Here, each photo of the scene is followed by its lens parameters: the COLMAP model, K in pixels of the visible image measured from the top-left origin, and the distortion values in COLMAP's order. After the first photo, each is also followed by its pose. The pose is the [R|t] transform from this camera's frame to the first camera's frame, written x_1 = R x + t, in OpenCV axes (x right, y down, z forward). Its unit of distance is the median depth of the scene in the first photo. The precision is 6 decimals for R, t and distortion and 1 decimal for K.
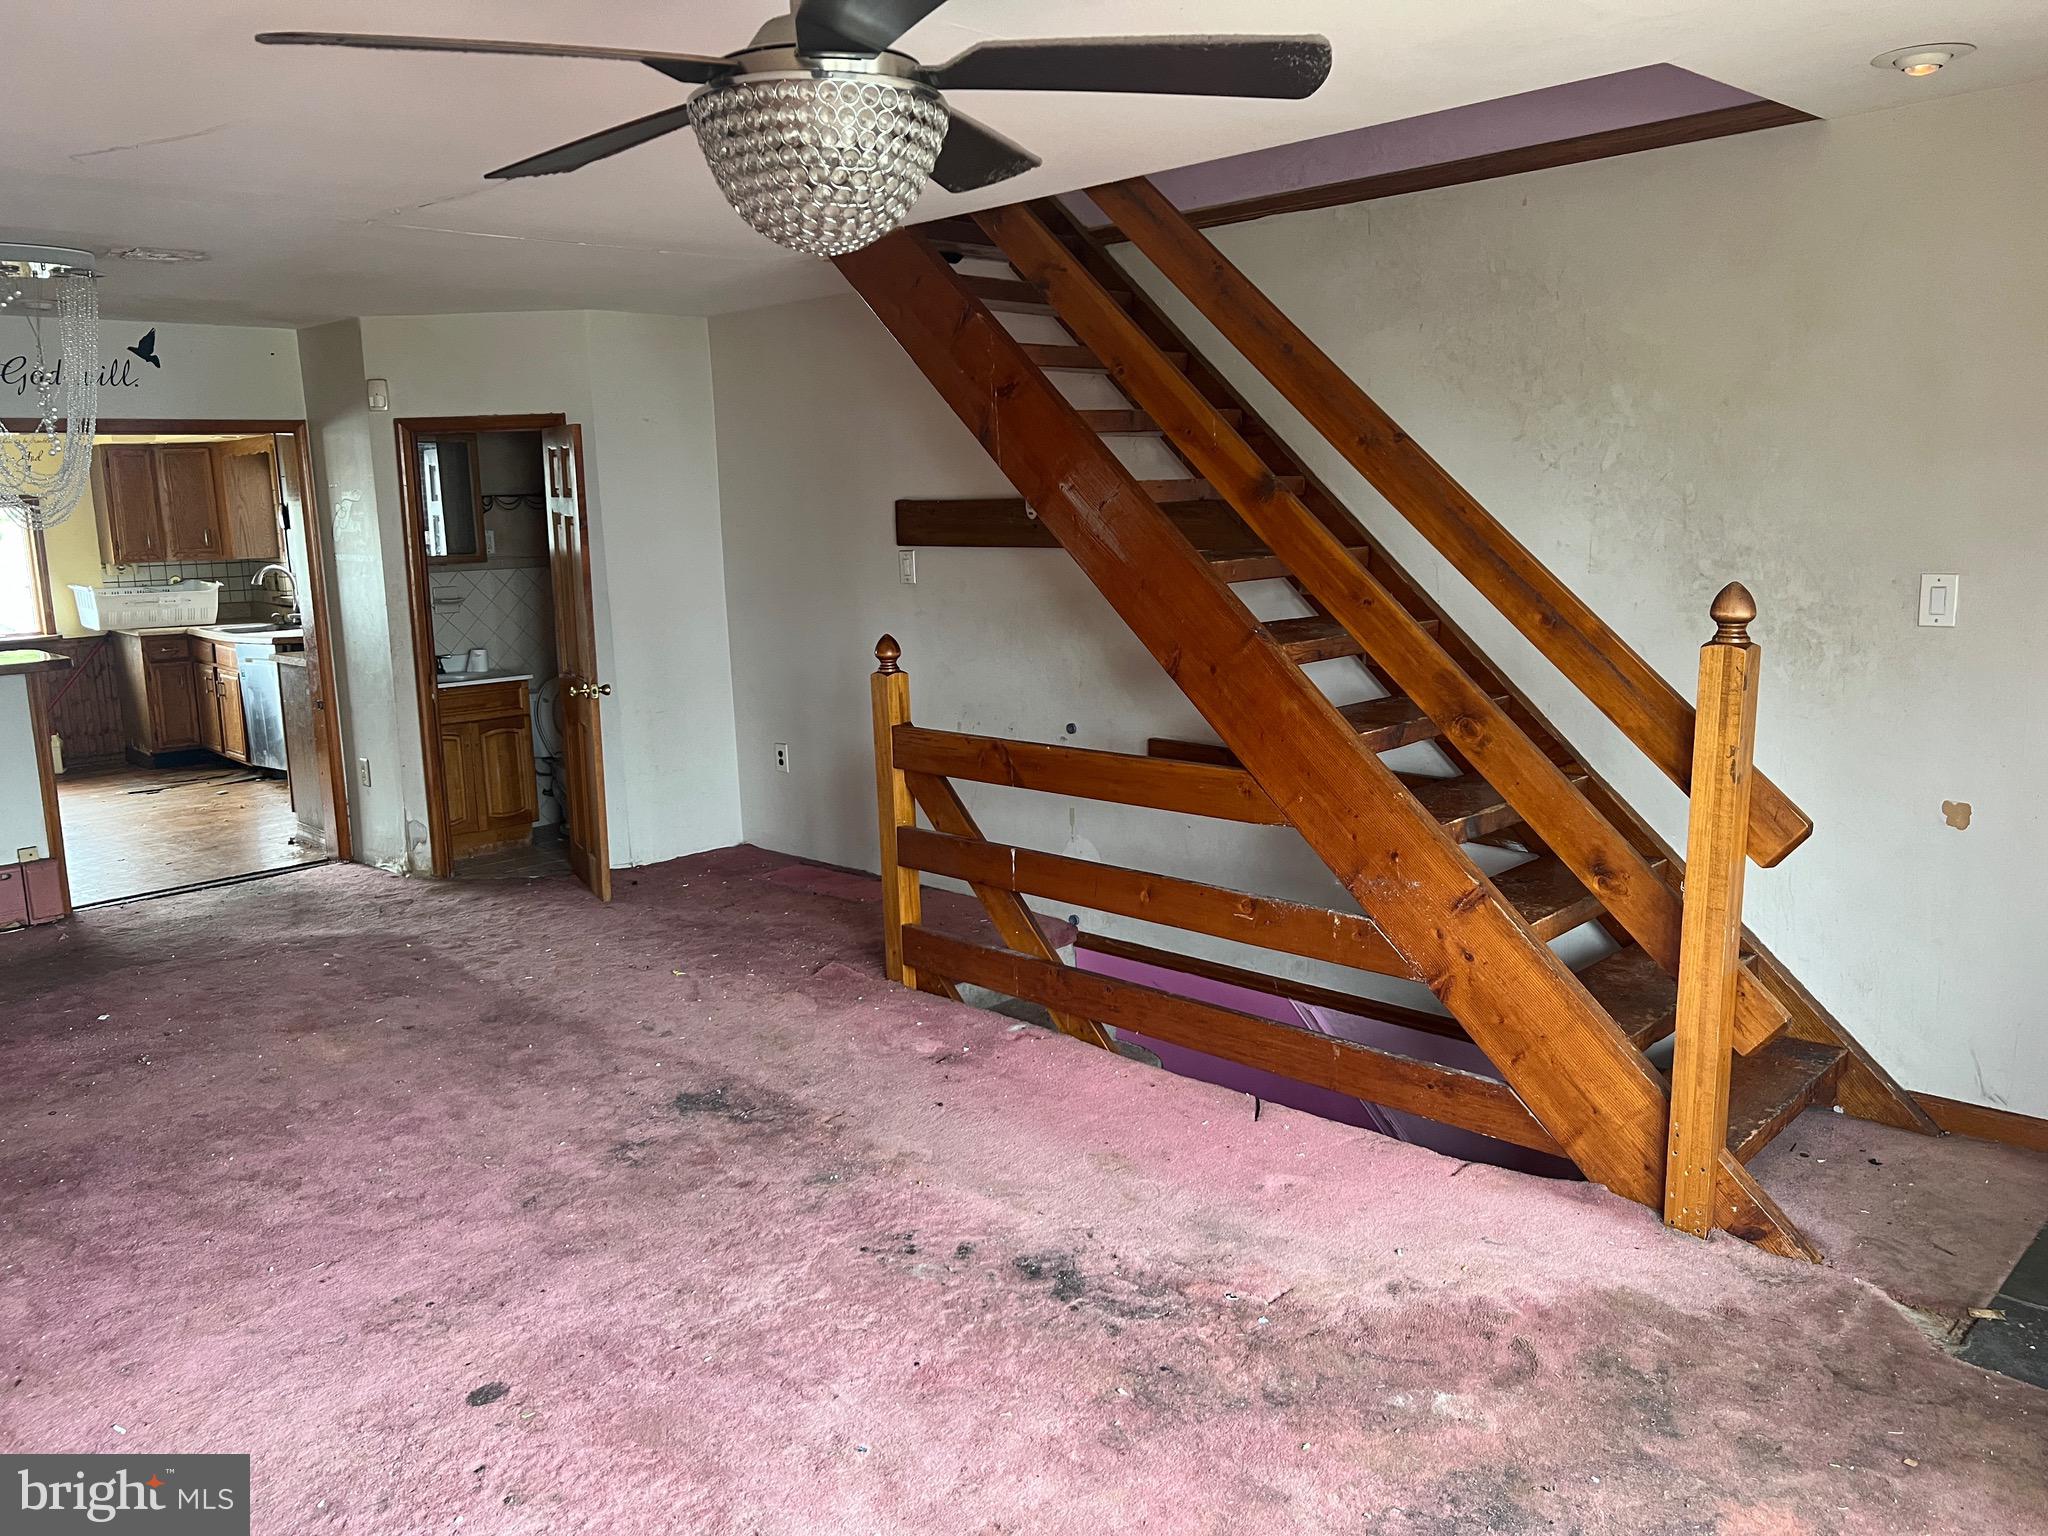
lens RADIAL K [[1541.4, 0, 1025.9], [0, 1541.4, 794.8], [0, 0, 1]] dist [0.020480, -0.006501]
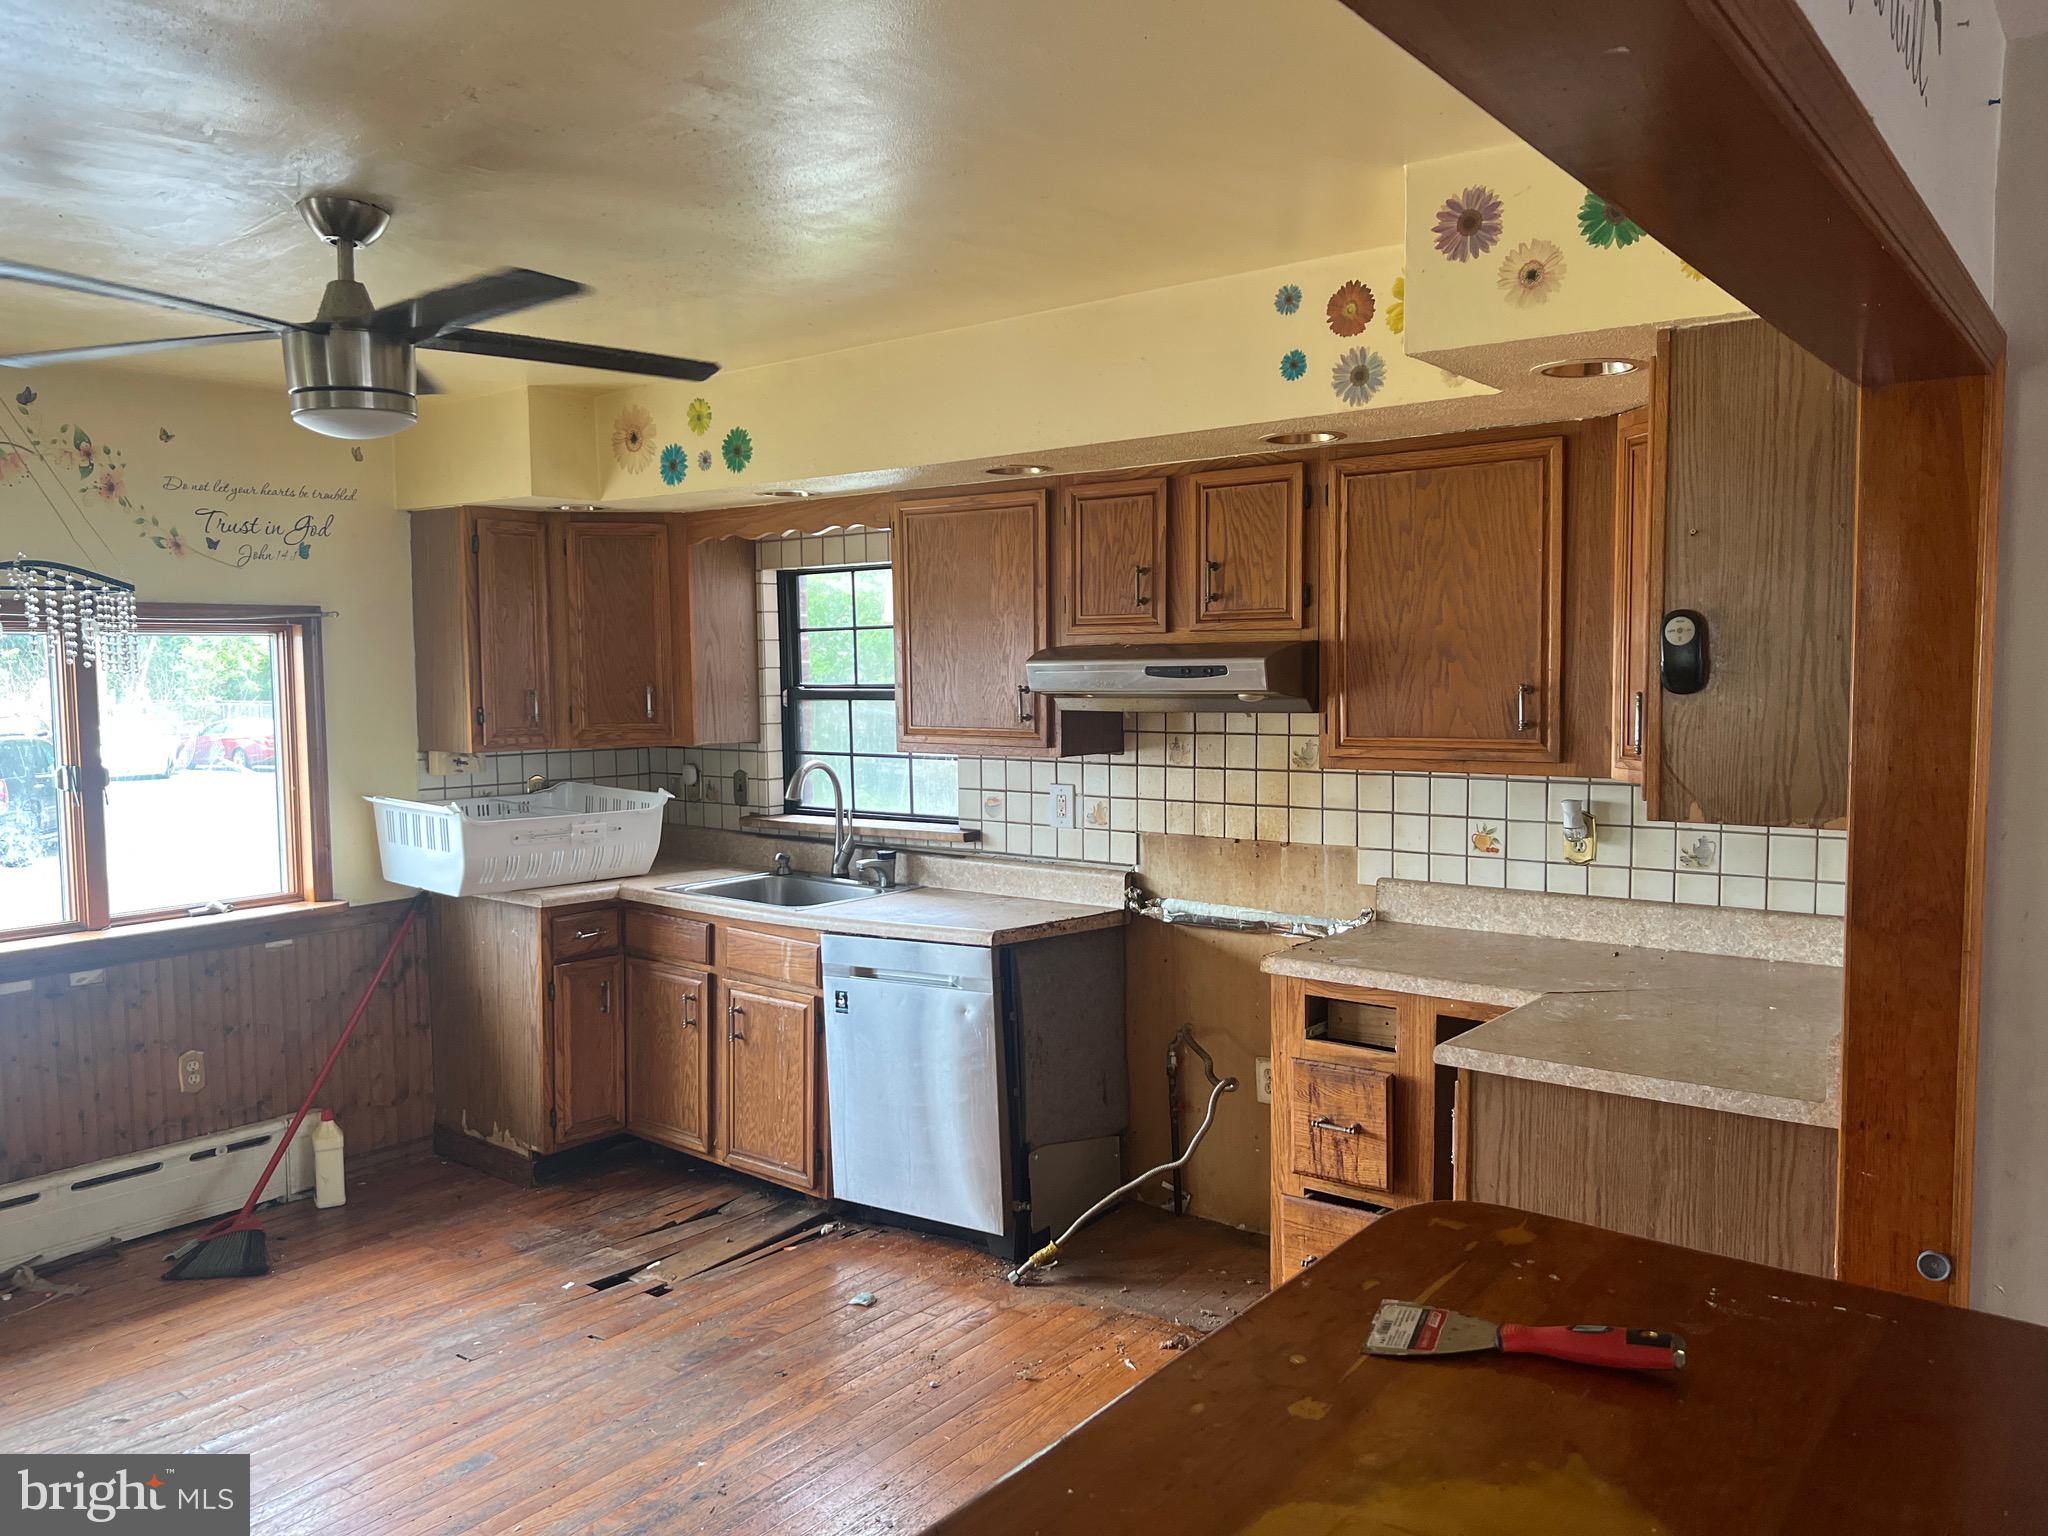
lens RADIAL K [[1521.0, 0, 1024.6], [0, 1521.0, 795.0], [0, 0, 1]] dist [0.111323, -0.141705]
pose [[0.992970, 0.011315, 0.117821, -0.469771], [0.002326, 0.993363, -0.114997, -0.079870], [-0.118340, 0.114463, 0.986354, 0.506985]]
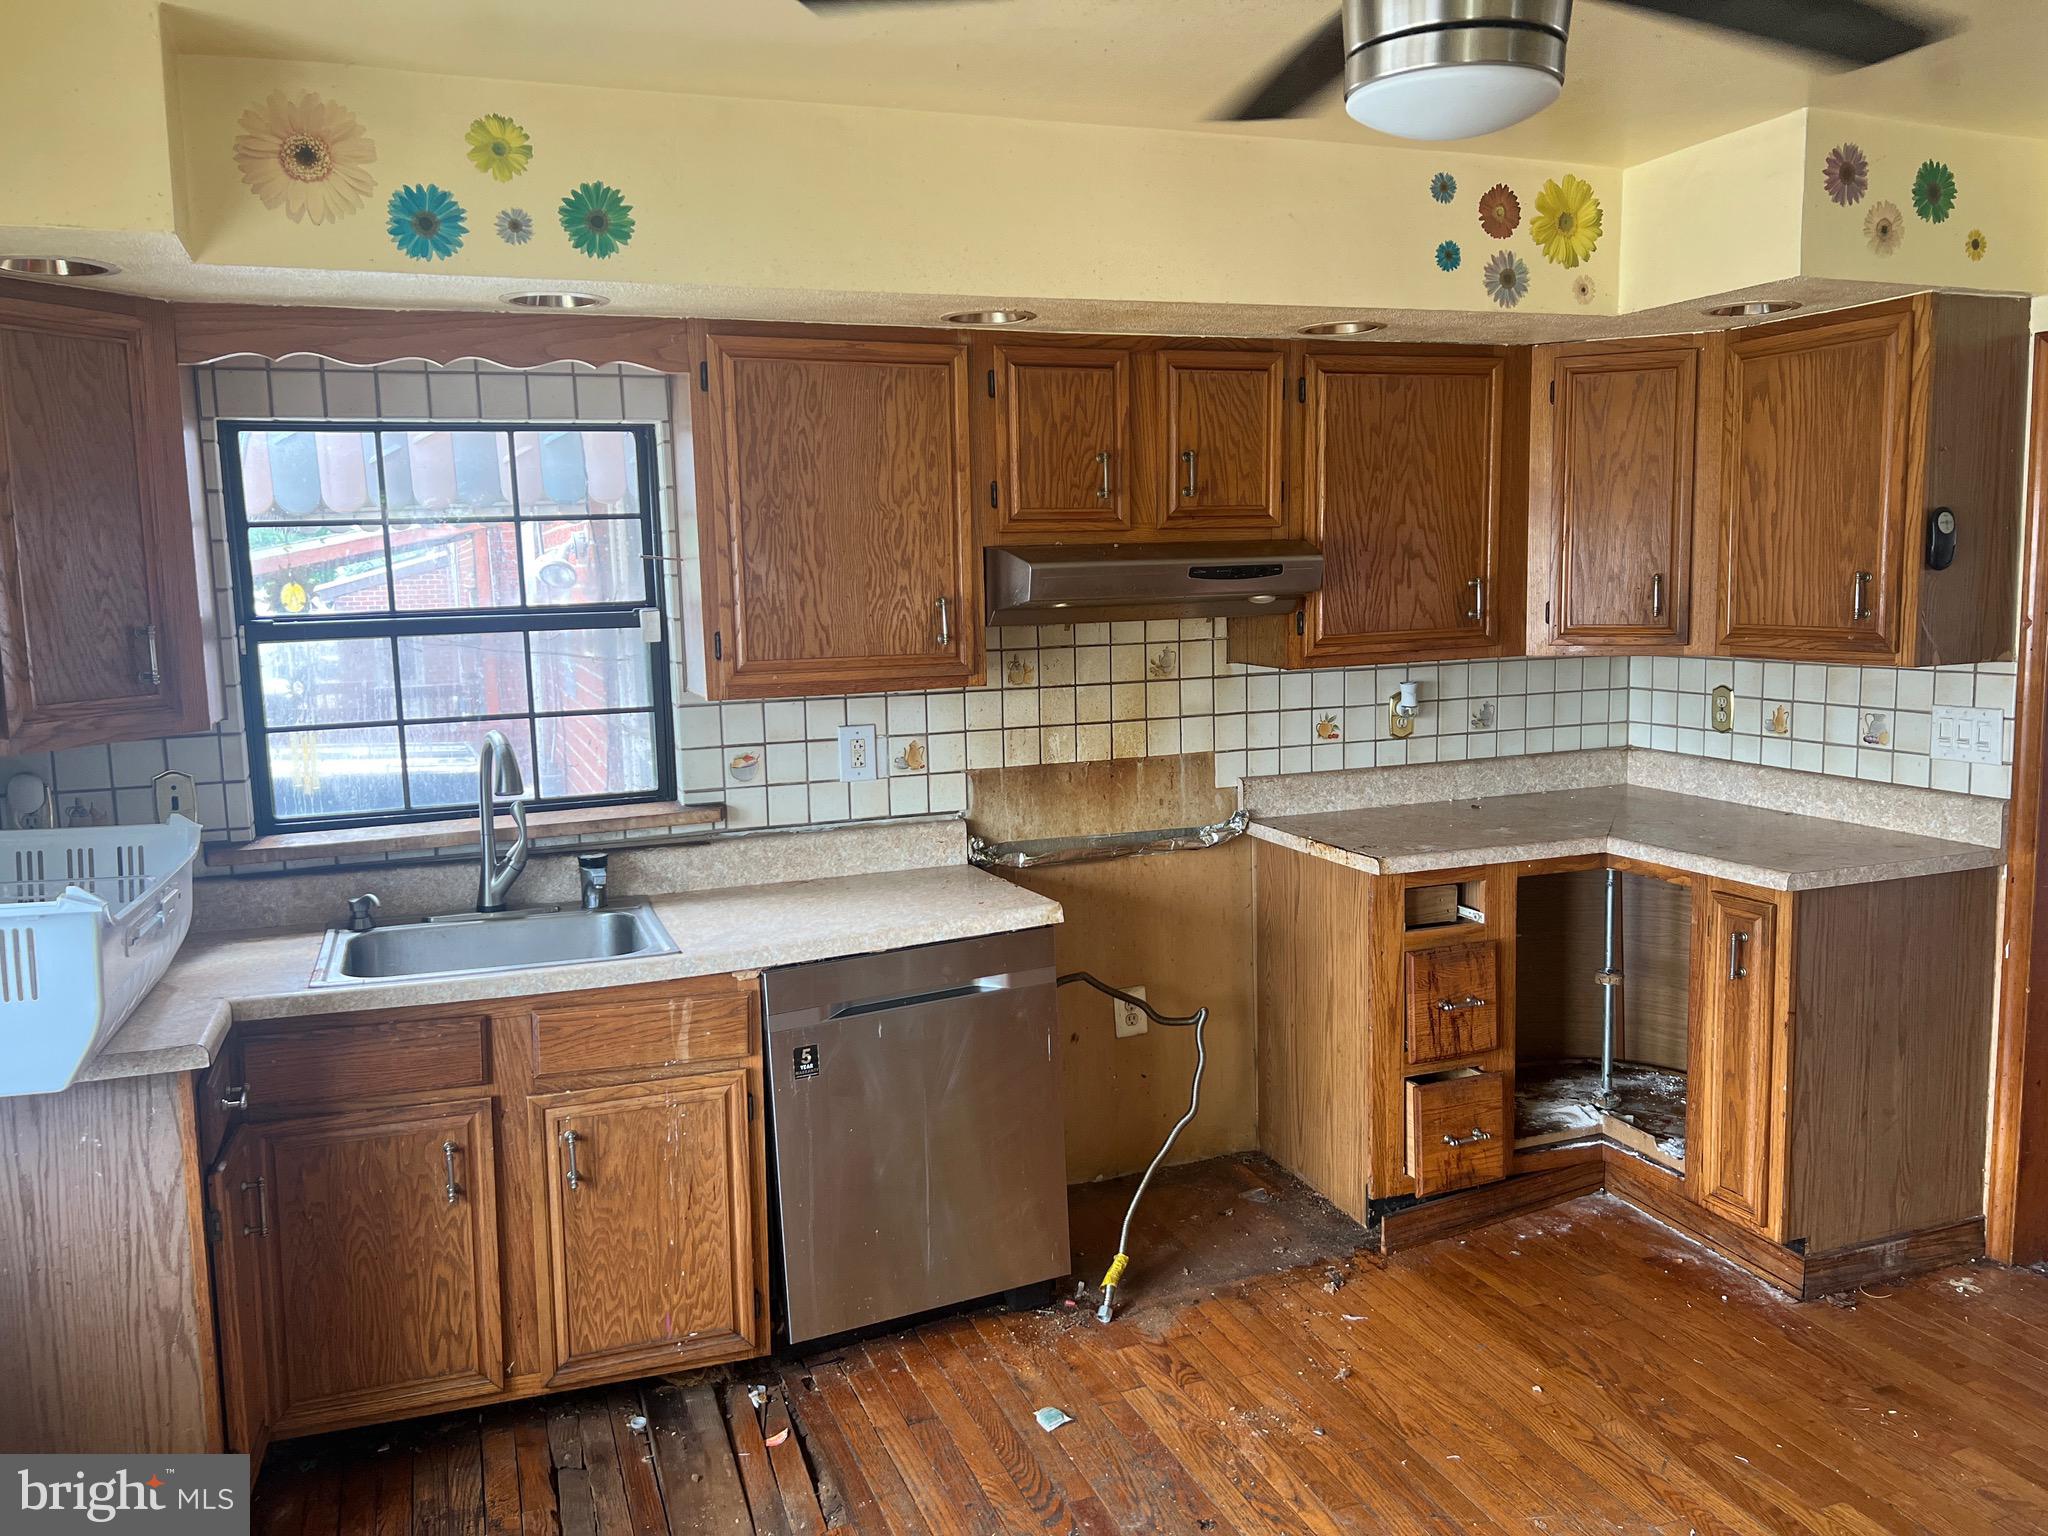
lens RADIAL K [[1533.7, 0, 1024.0], [0, 1533.7, 768.0], [0, 0, 1]] dist [0.057394, -0.057781]
pose [[0.417853, -0.100504, 0.902939, -0.709253], [0.191568, 0.981264, 0.020570, -0.124282], [-0.888088, 0.164379, 0.429277, 0.759595]]
